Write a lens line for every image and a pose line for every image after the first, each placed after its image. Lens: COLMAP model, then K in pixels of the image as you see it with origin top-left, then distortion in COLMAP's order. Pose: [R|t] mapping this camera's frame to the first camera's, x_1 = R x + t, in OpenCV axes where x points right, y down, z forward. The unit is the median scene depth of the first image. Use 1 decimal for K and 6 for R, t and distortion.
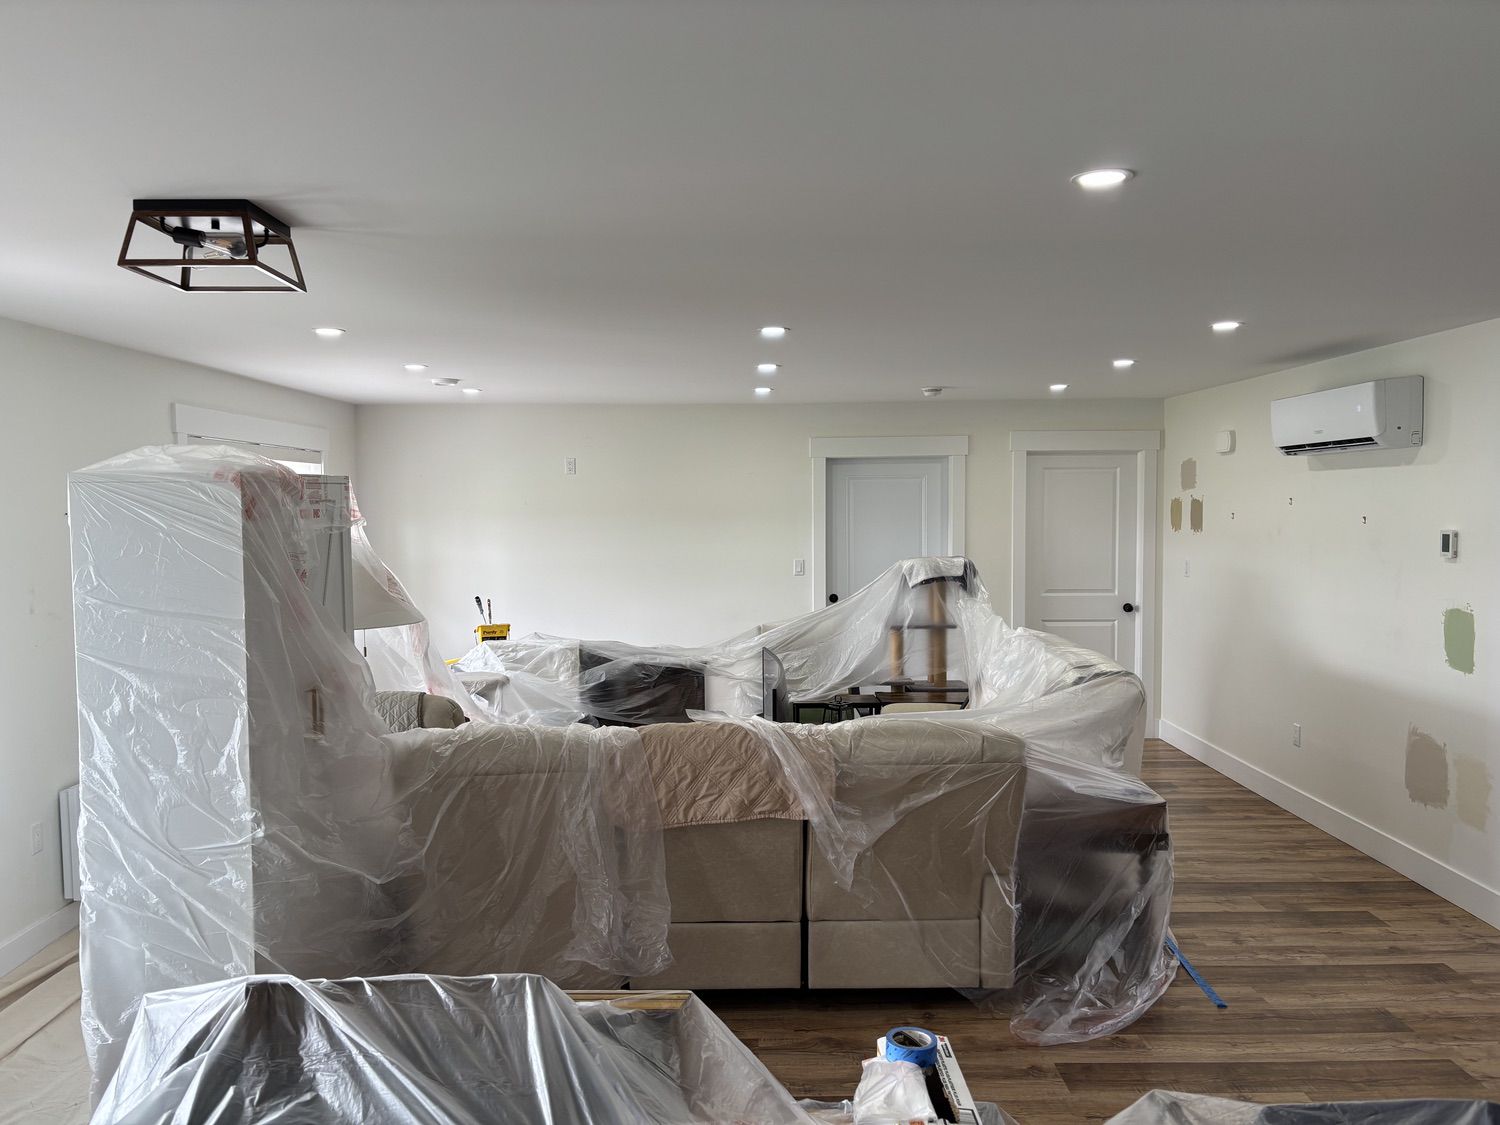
lens RADIAL K [[1136.2, 0, 750.0], [0, 1136.2, 562.5], [0, 0, 1]] dist [0.003729, -0.000420]
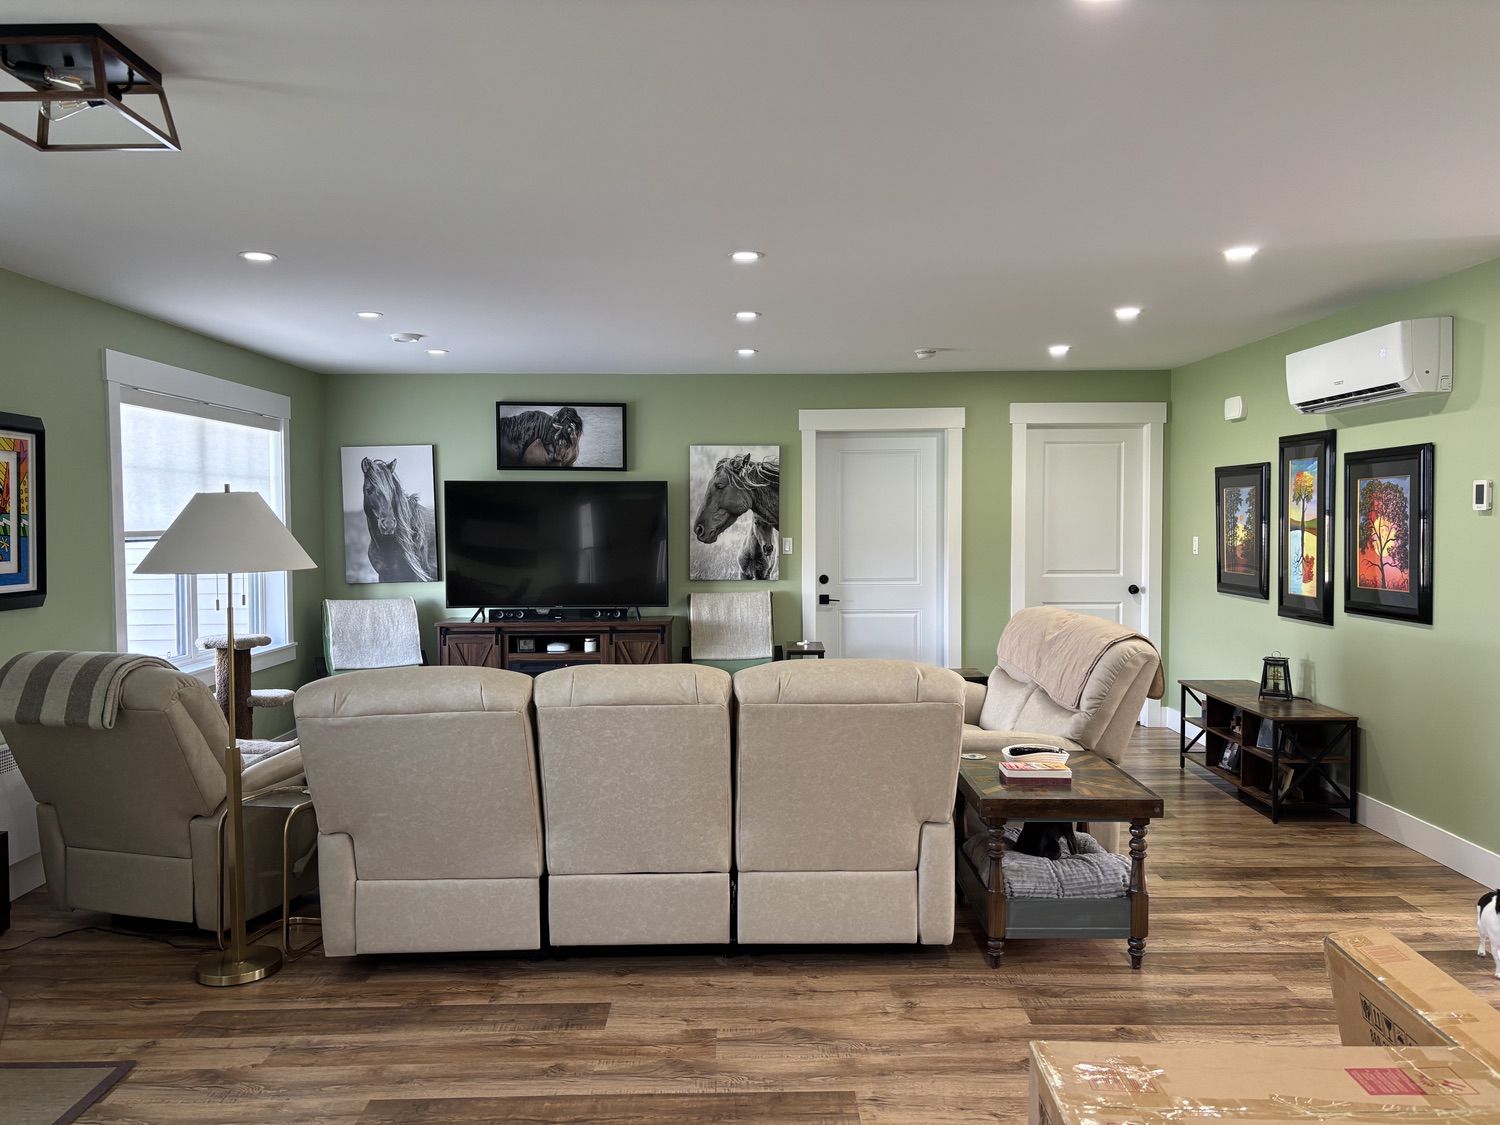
lens RADIAL K [[1134.6, 0, 750.0], [0, 1134.6, 562.5], [0, 0, 1]] dist [-0.003640, -0.000092]
pose [[0.999988, 0.001657, -0.004641, 0.029037], [-0.001716, 0.999917, -0.012736, 0.053250], [0.004619, 0.012744, 0.999908, 0.089730]]
